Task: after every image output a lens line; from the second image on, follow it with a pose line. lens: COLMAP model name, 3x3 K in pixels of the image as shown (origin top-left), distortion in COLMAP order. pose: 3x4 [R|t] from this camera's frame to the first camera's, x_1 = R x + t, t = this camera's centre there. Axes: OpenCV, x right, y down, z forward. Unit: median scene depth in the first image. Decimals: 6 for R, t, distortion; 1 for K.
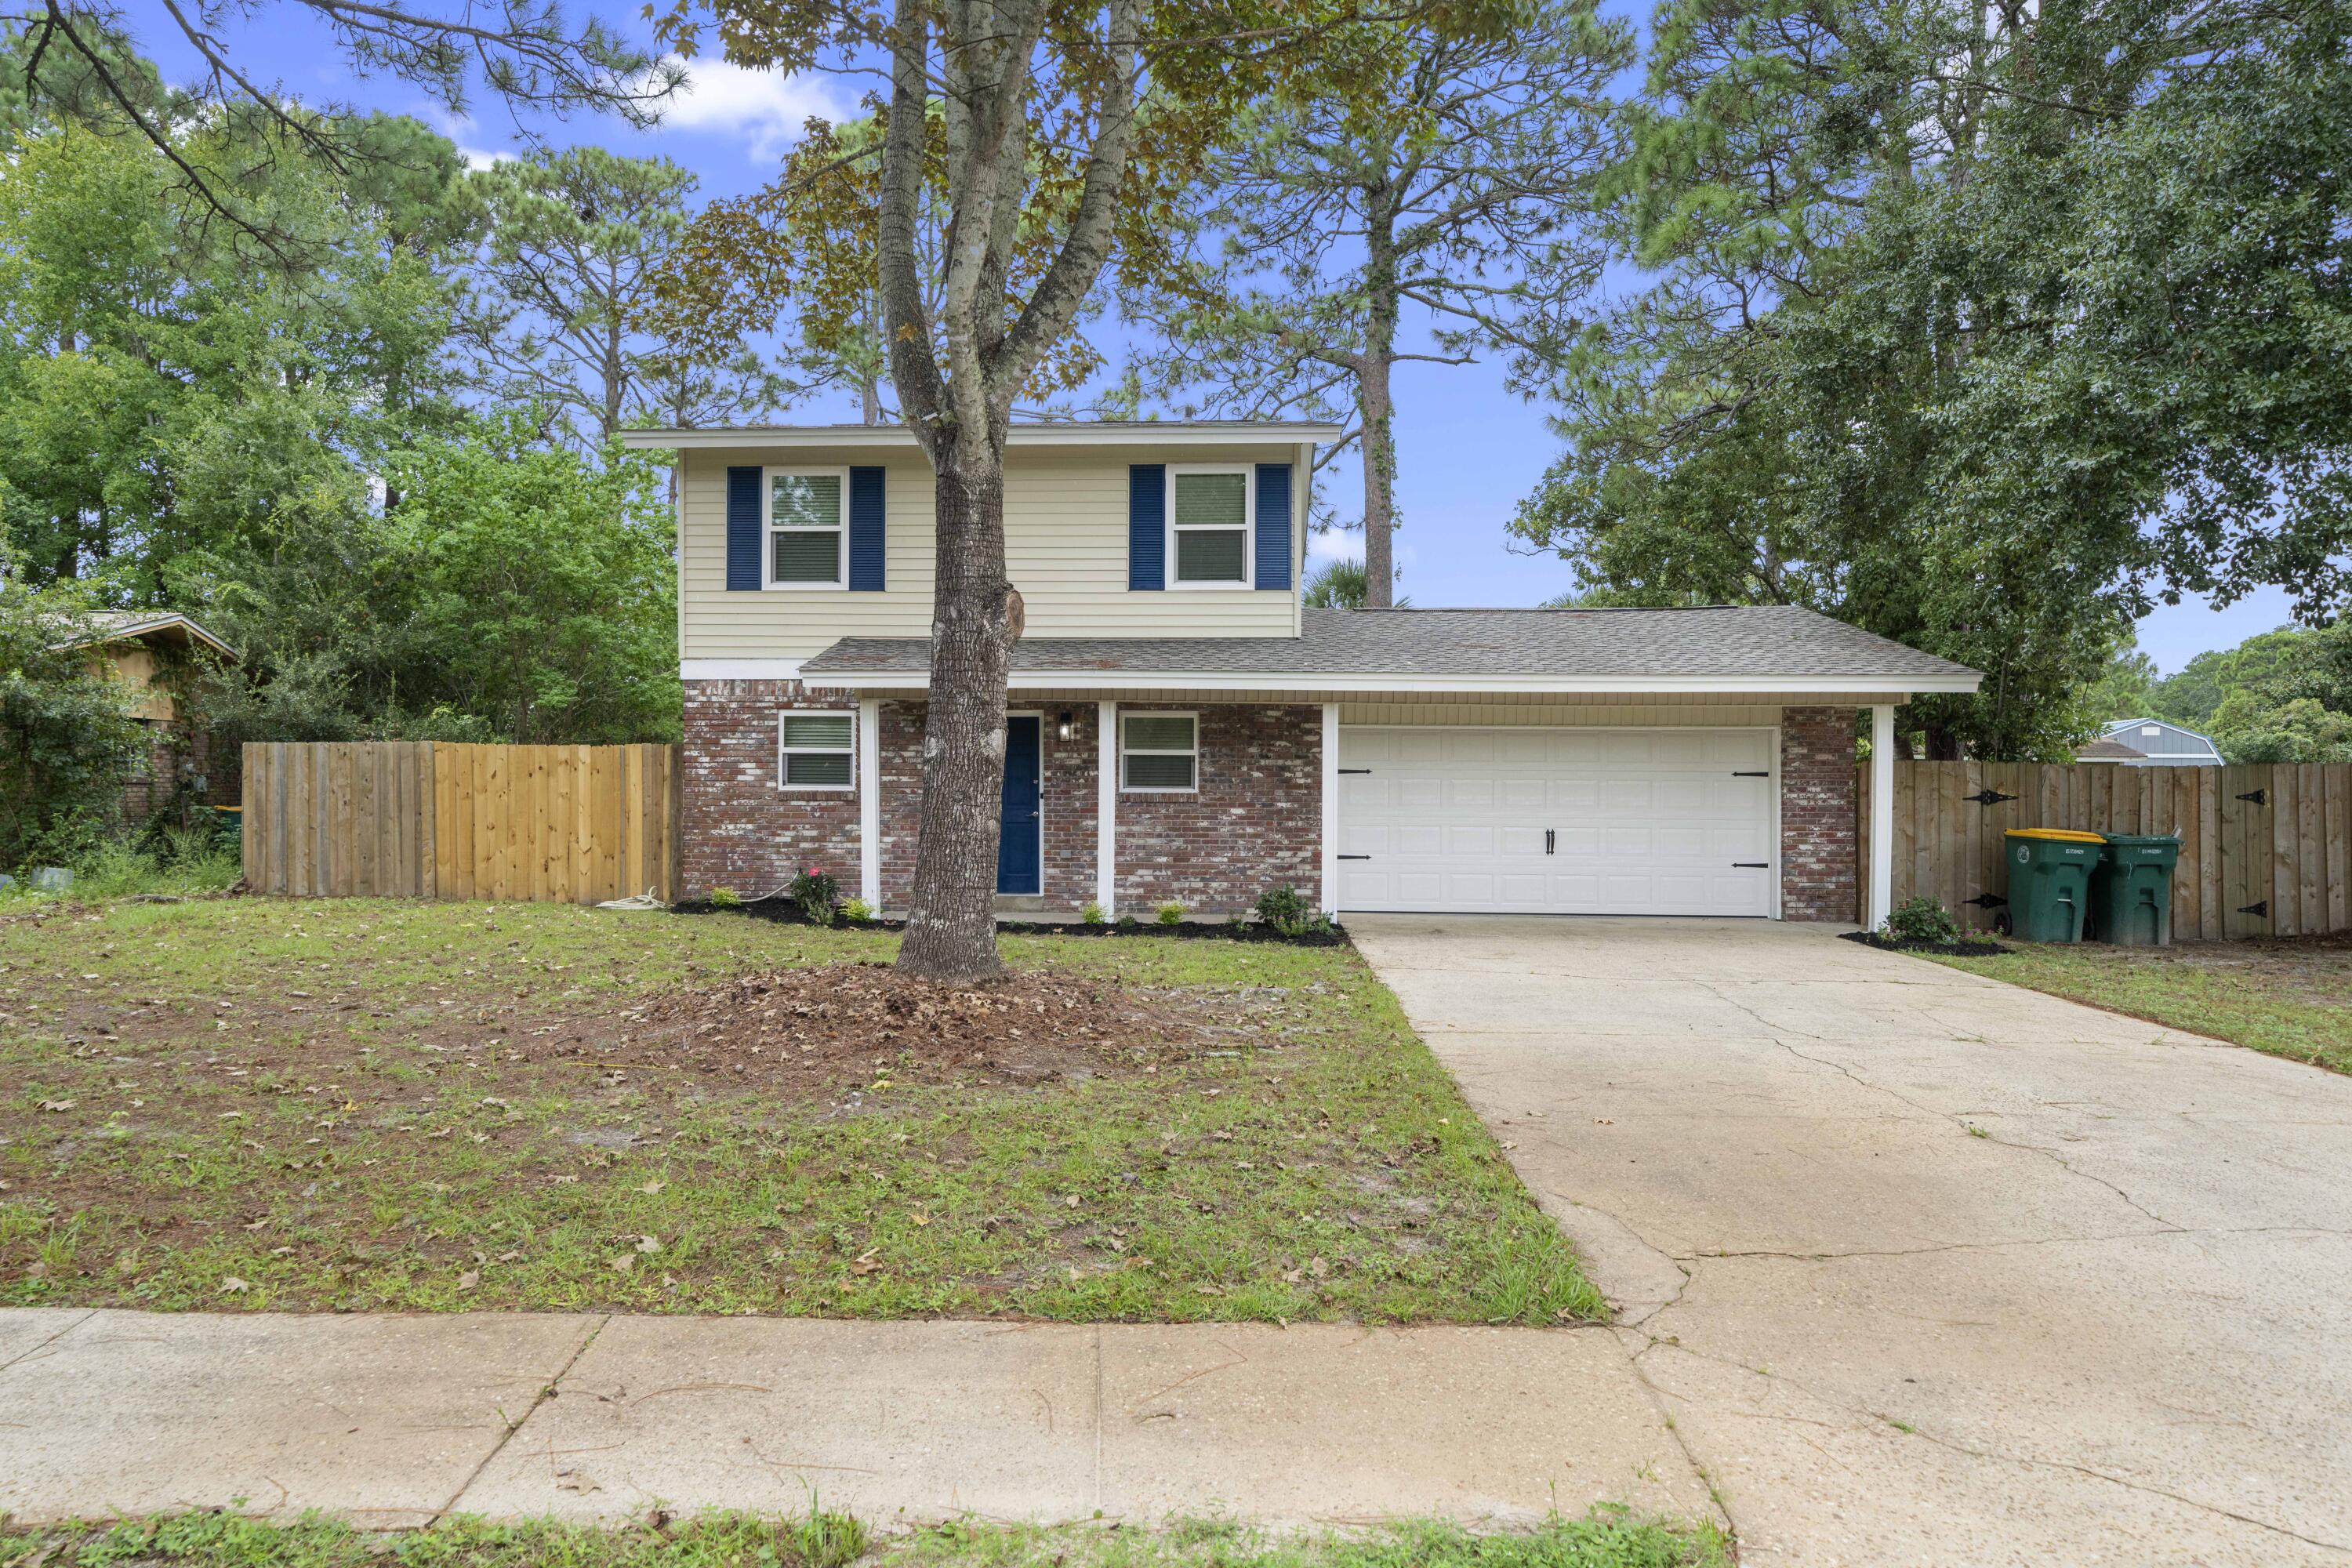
lens RADIAL K [[1473.4, 0, 1167.4], [0, 1473.4, 772.7], [0, 0, 1]] dist [-0.002736, 0.002884]
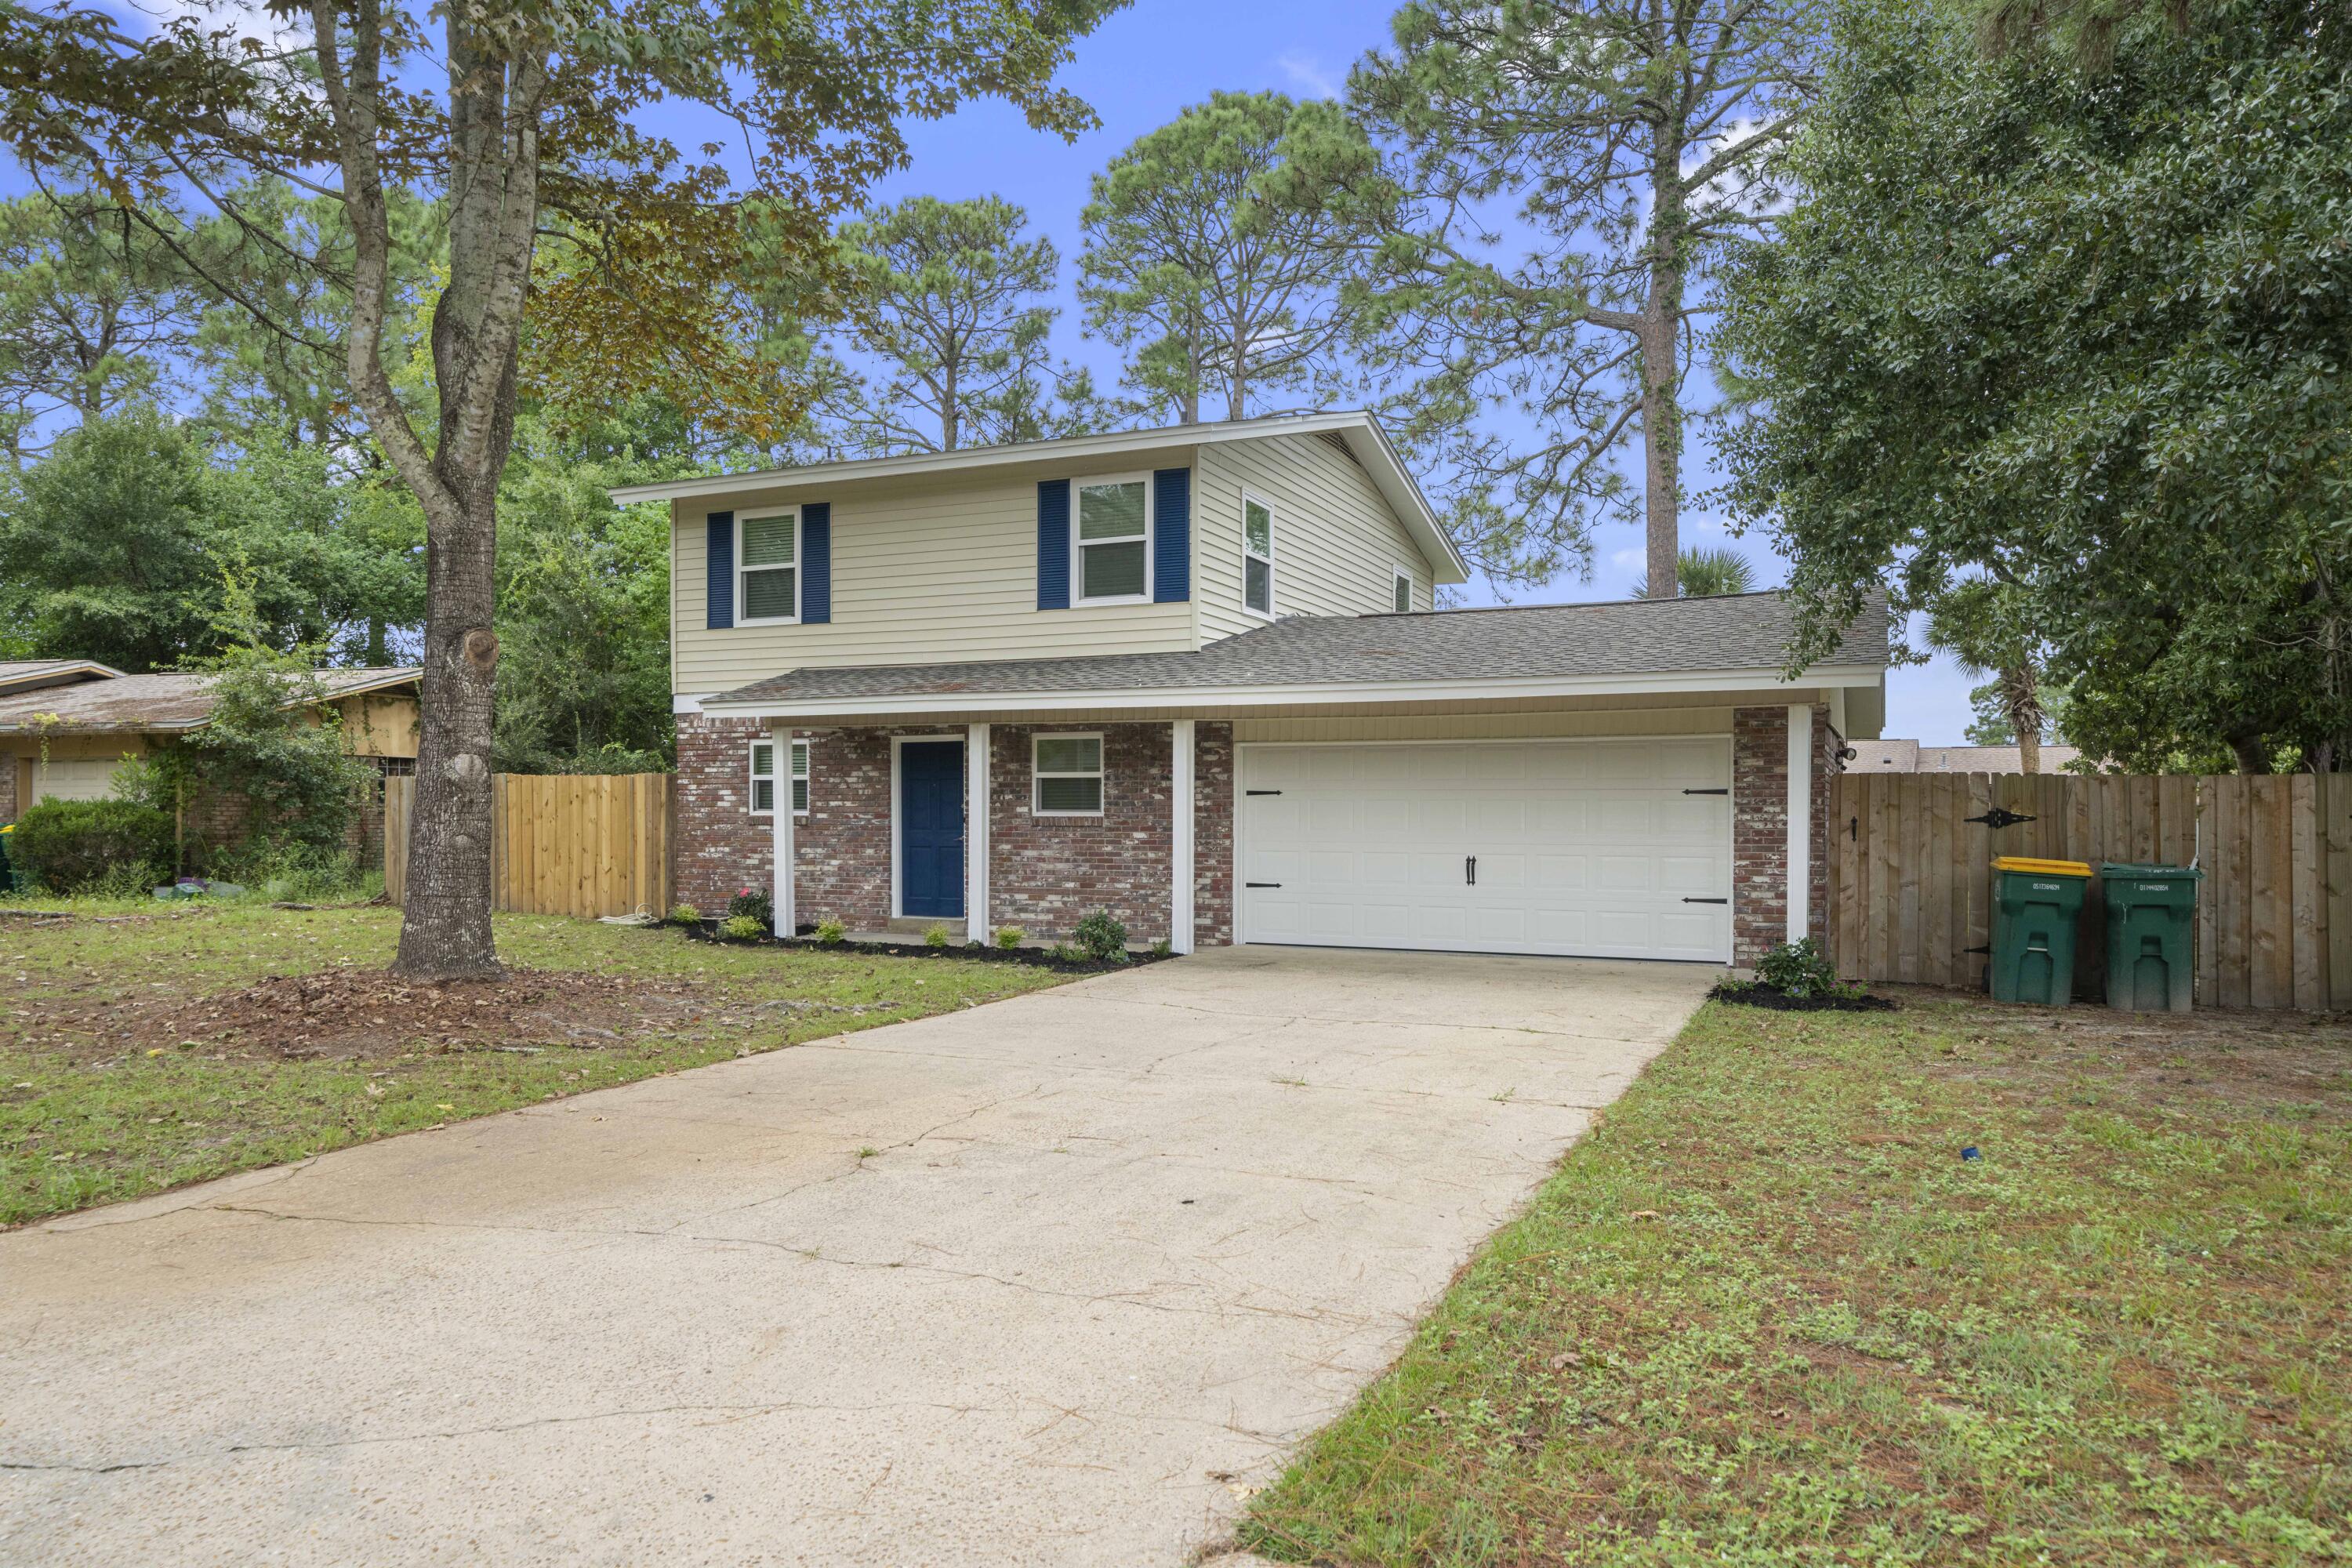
lens RADIAL K [[1611.4, 0, 1165.9], [0, 1611.4, 801.5], [0, 0, 1]] dist [0.005244, -0.004891]
pose [[0.927753, -0.007014, -0.373129, 0.451569], [0.006371, 0.999975, -0.002958, 0.007353], [0.373141, 0.000367, 0.927775, 0.036426]]
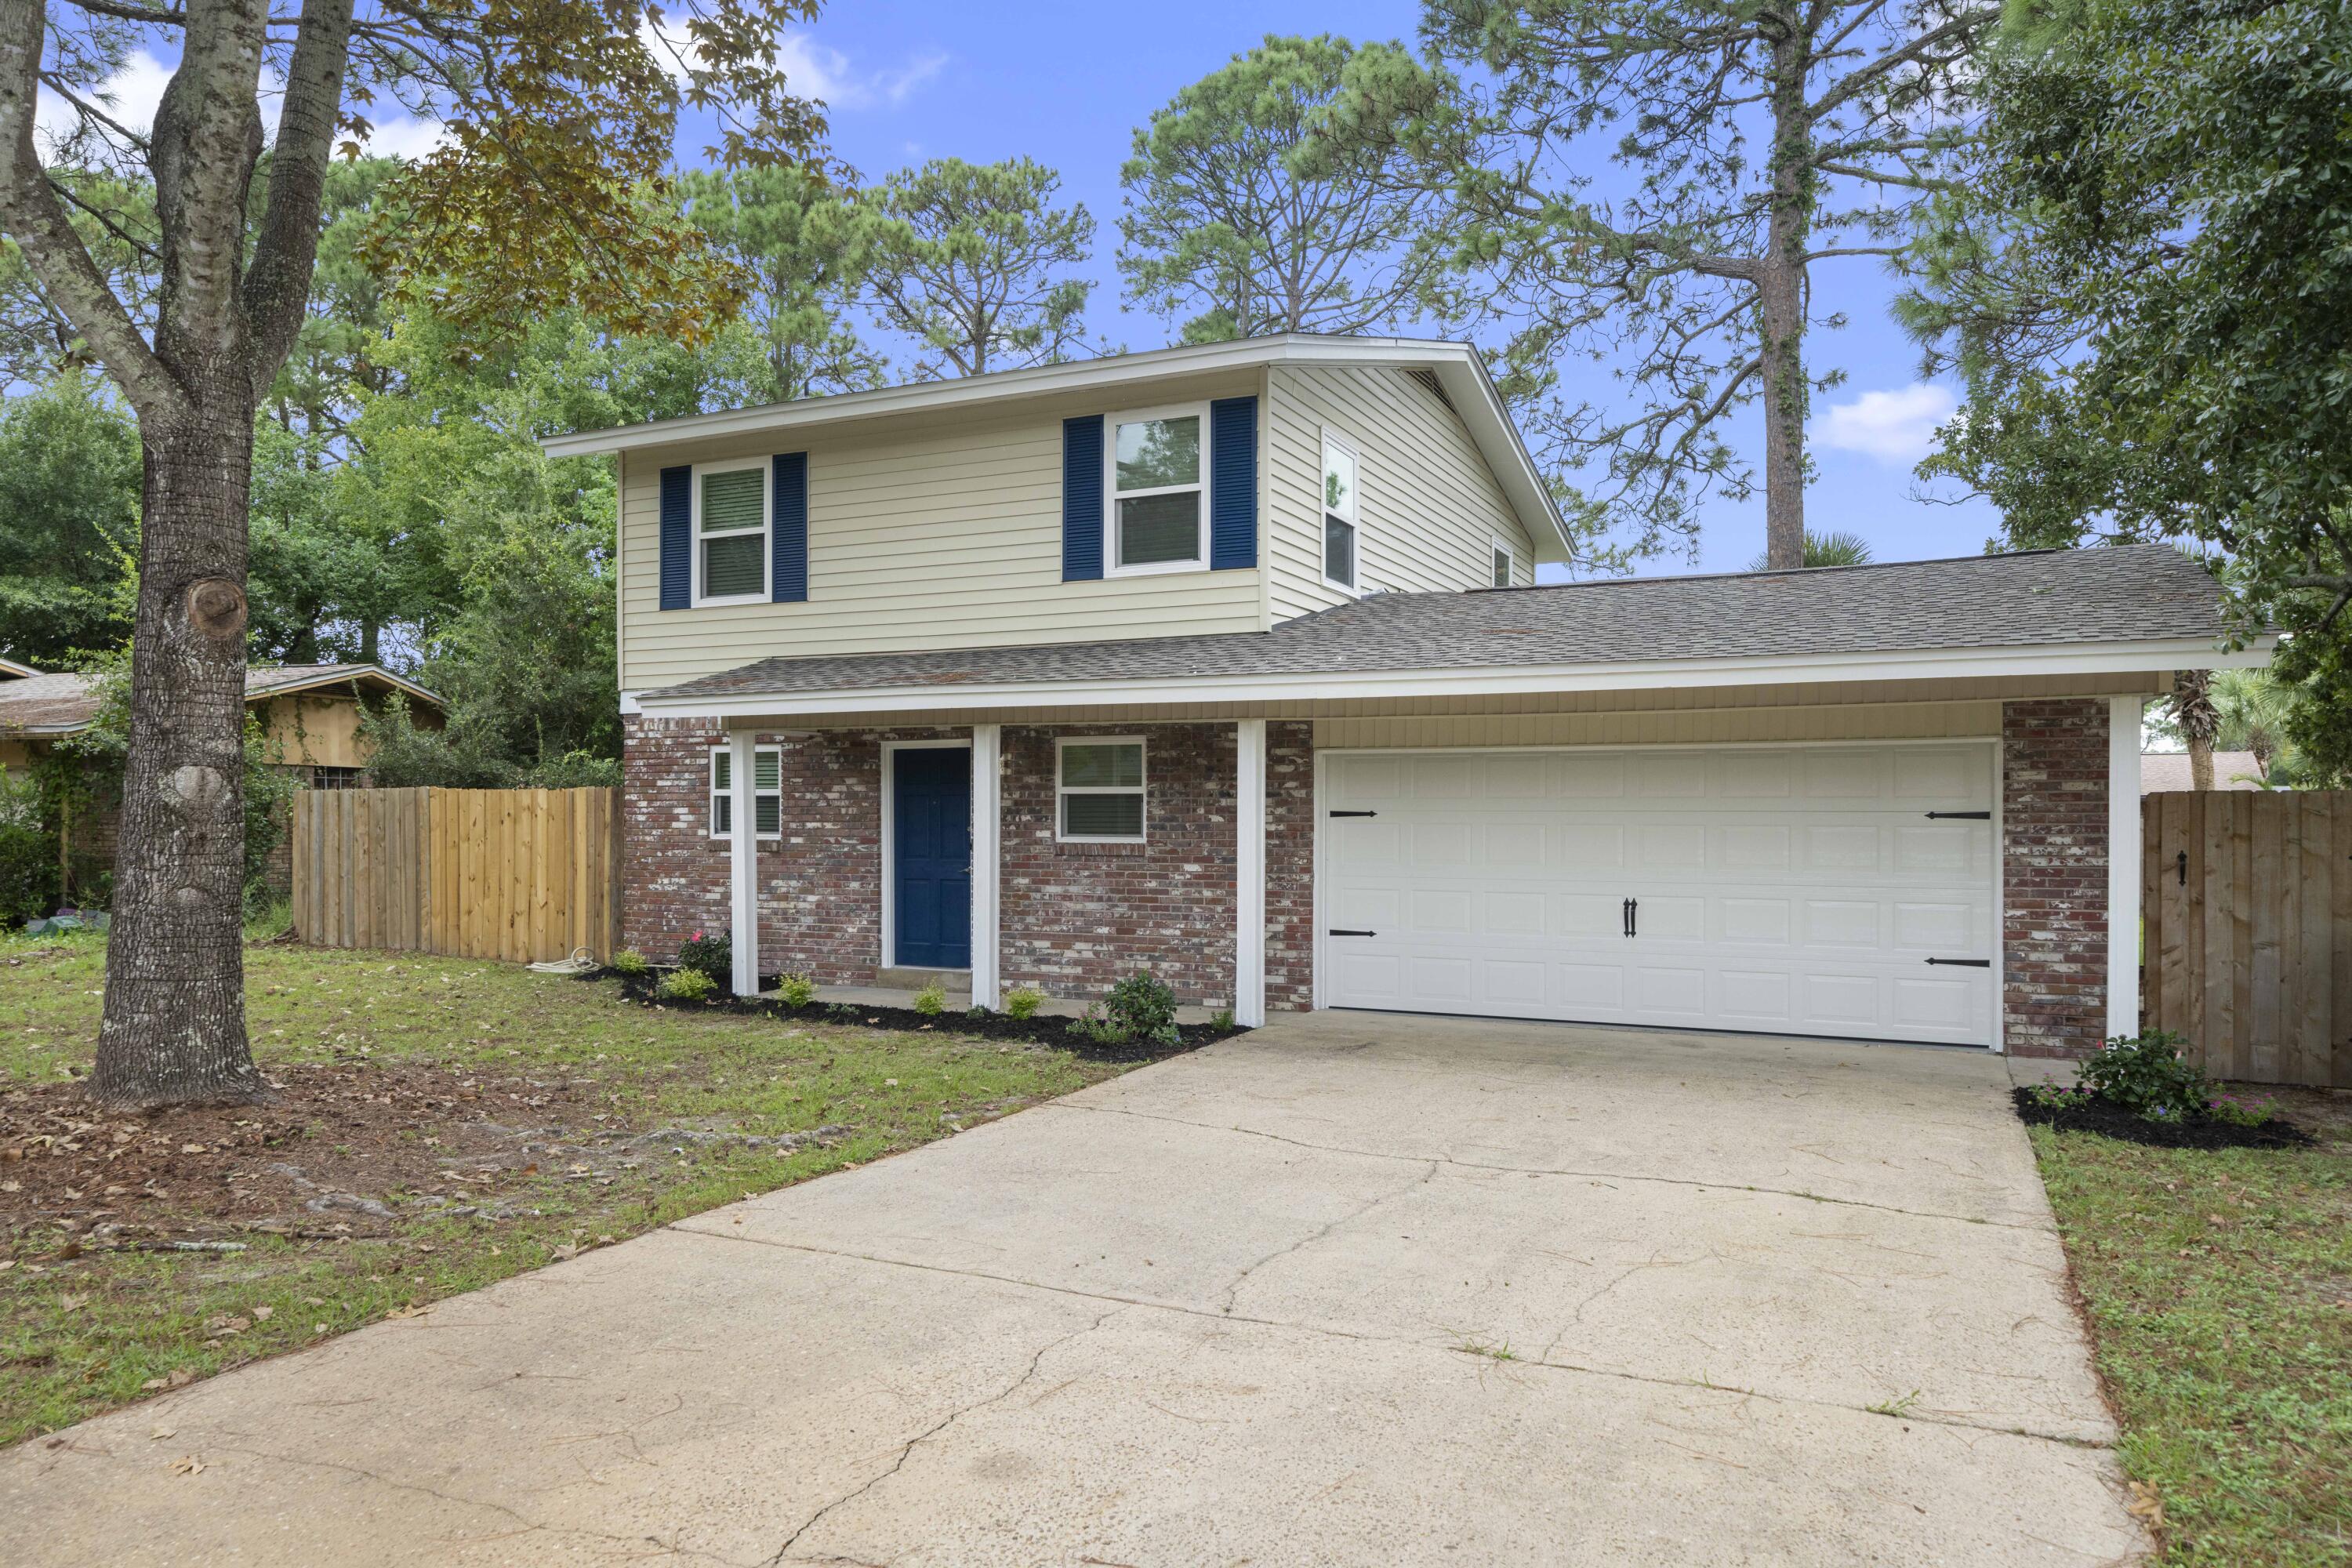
lens RADIAL K [[1611.4, 0, 1165.0], [0, 1611.4, 801.3], [0, 0, 1]] dist [0.005244, -0.004891]
pose [[0.918085, -0.008390, -0.396296, 0.357254], [0.005752, 0.999953, -0.007843, -0.001335], [0.396343, 0.004920, 0.918089, 0.243499]]
